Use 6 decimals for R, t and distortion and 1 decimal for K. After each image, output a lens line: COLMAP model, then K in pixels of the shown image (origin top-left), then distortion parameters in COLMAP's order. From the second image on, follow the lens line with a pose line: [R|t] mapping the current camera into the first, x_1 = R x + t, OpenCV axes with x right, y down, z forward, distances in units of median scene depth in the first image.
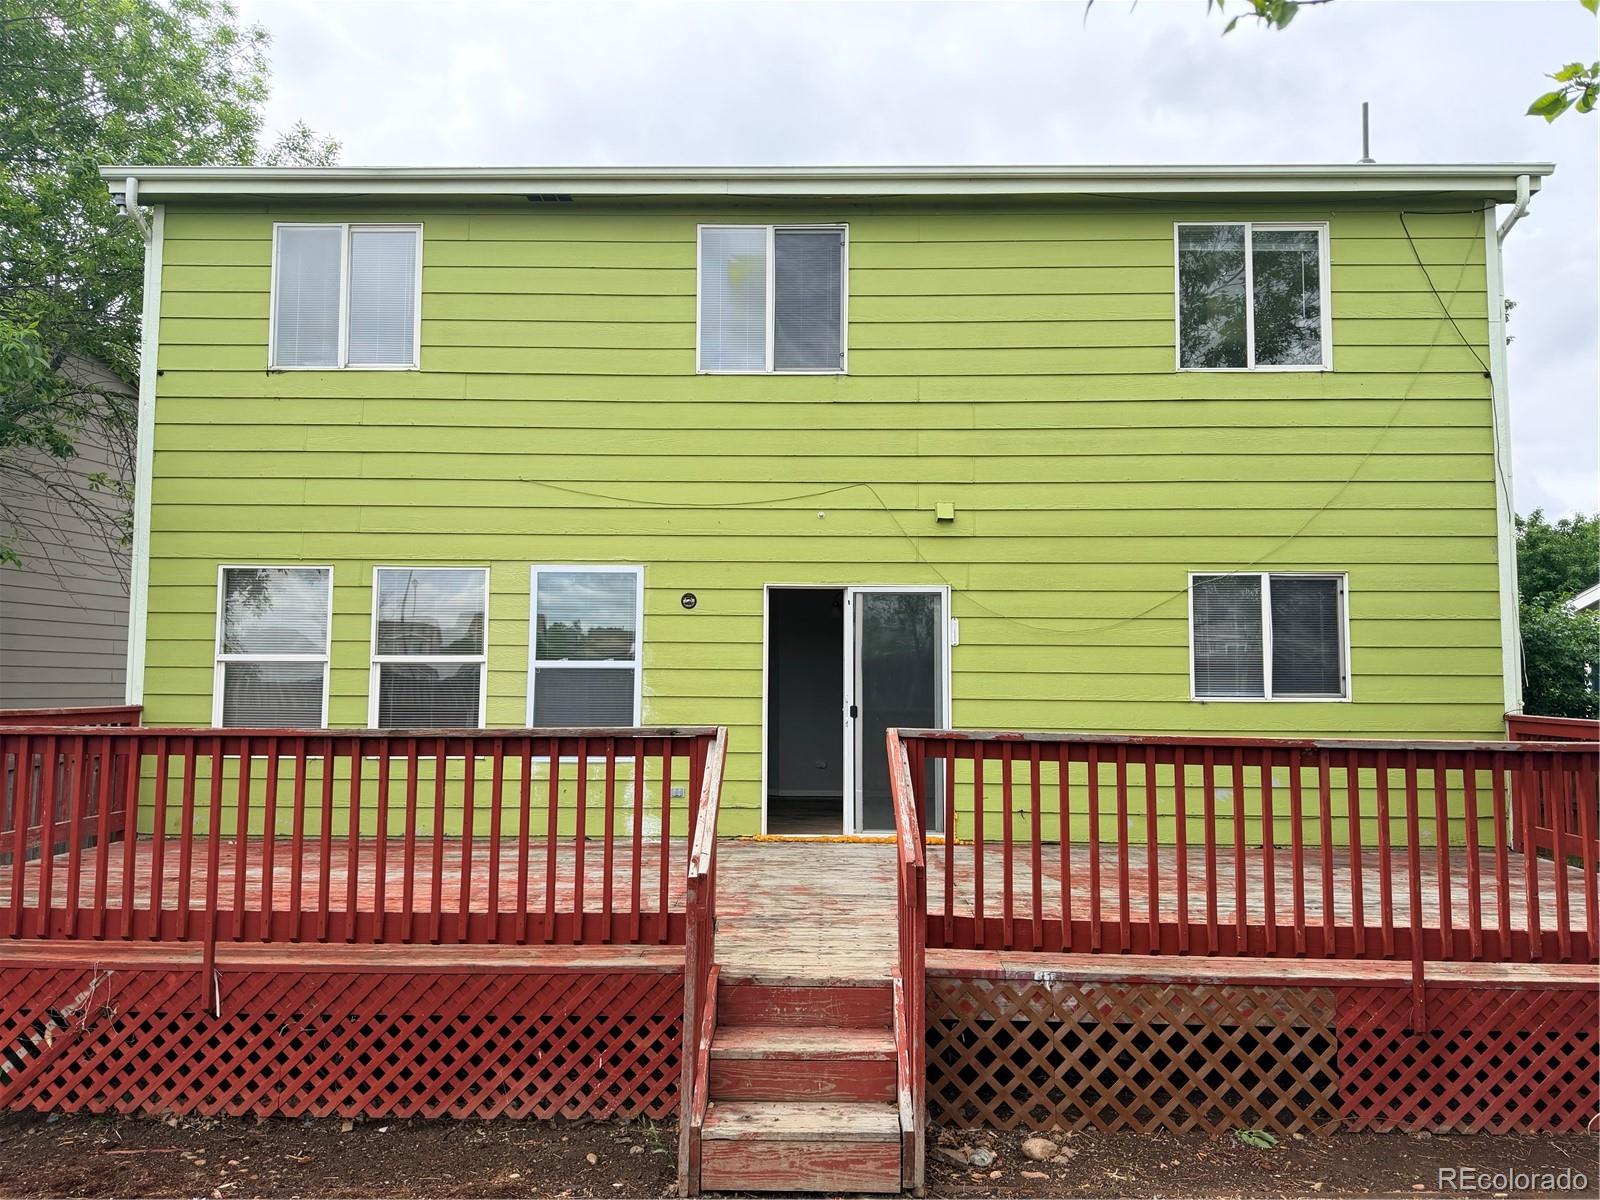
lens RADIAL K [[1122.2, 0, 800.4], [0, 1122.2, 624.7], [0, 0, 1]] dist [-0.013915, -0.004758]
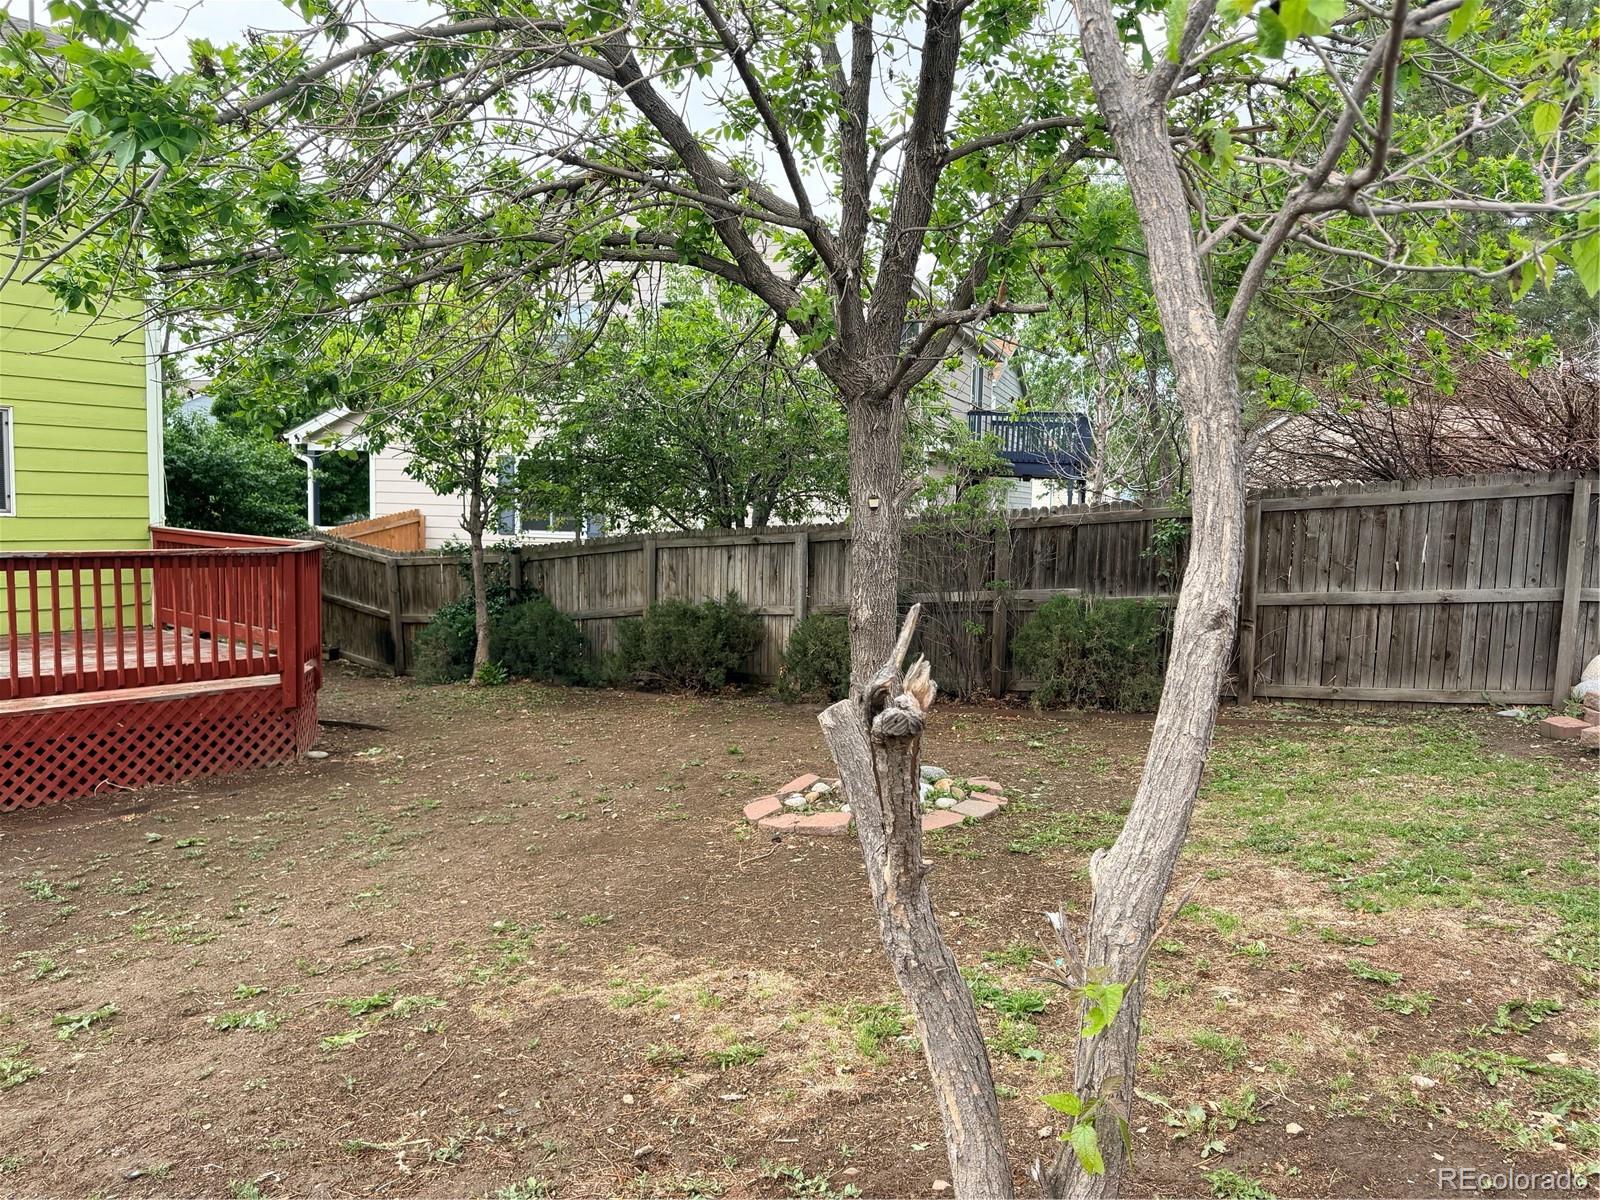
lens RADIAL K [[1124.1, 0, 826.3], [0, 1124.1, 603.1], [0, 0, 1]] dist [-0.006495, -0.006224]
pose [[0.582823, -0.059762, 0.810398, 0.034713], [-0.069598, 0.989956, 0.123057, -0.082835], [-0.809613, -0.128122, 0.572810, -0.711194]]
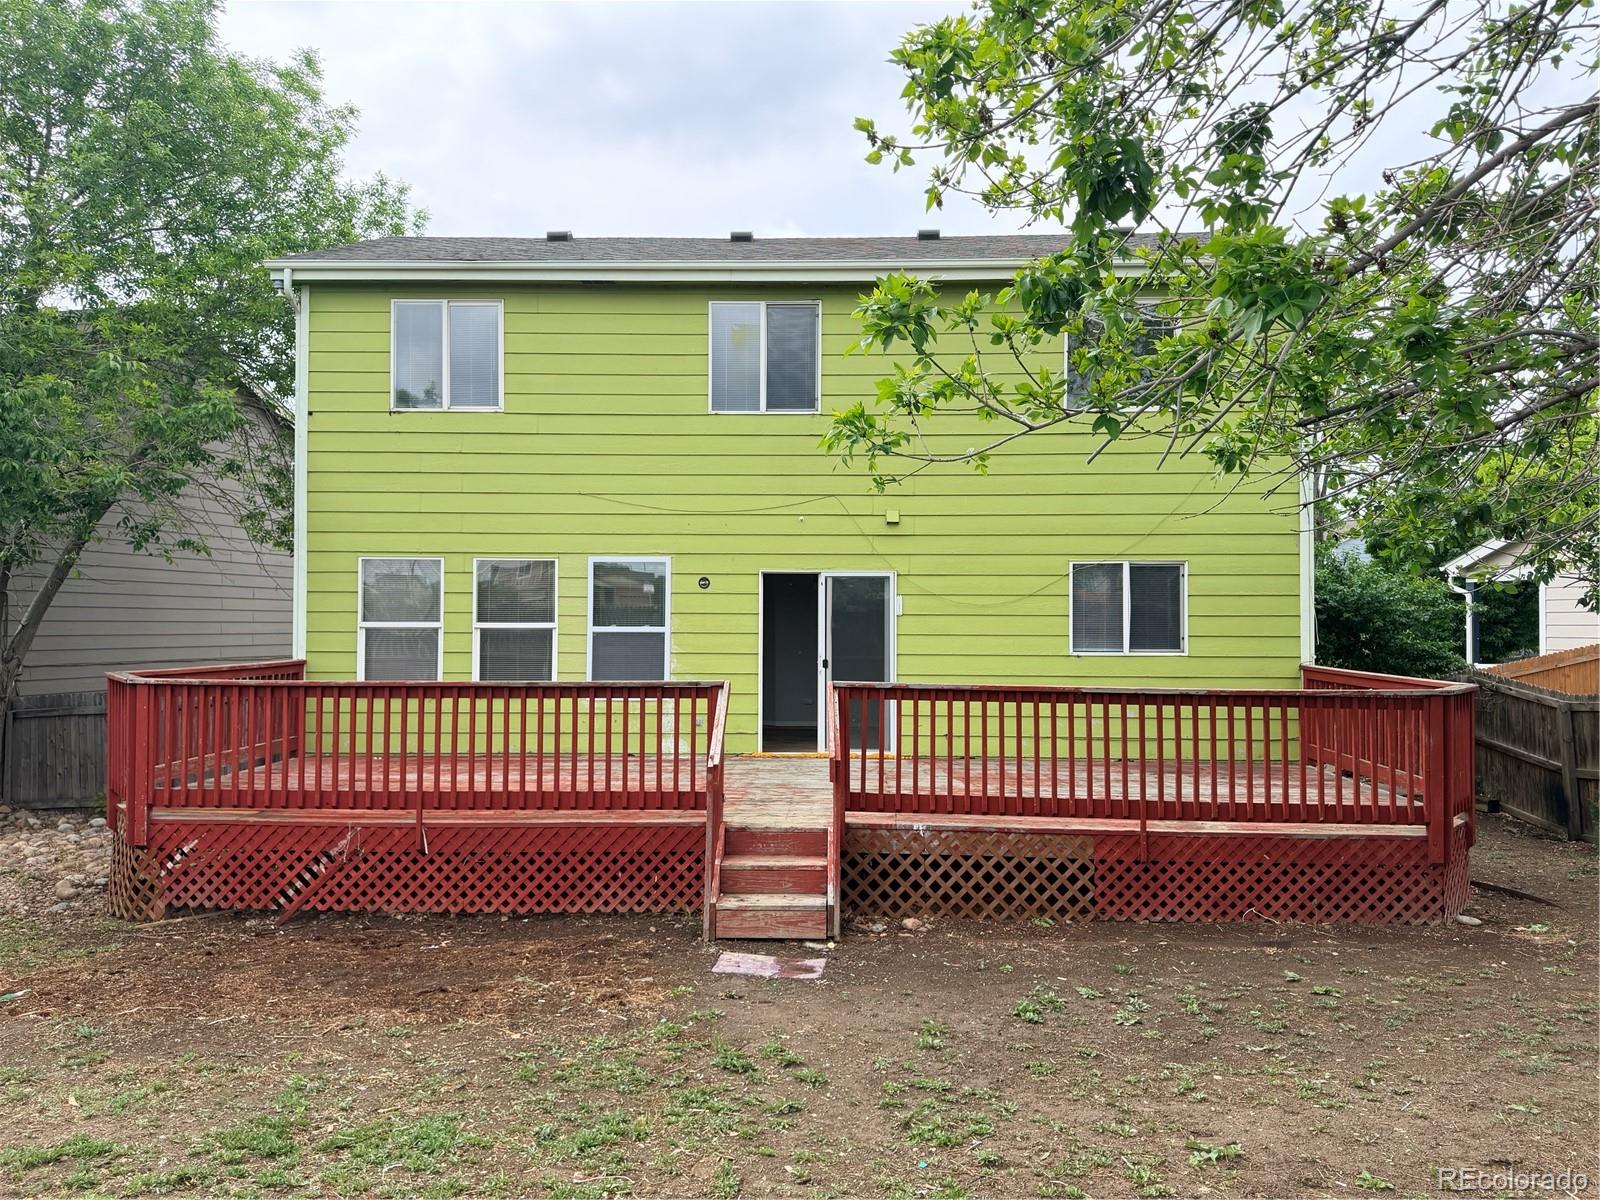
lens RADIAL K [[1140.9, 0, 803.1], [0, 1140.9, 604.5], [0, 0, 1]] dist [0.013019, -0.008909]
pose [[0.999959, -0.002205, -0.008771, 0.058332], [0.002553, 0.999199, 0.039943, -0.088711], [0.008676, -0.039963, 0.999163, -0.693234]]
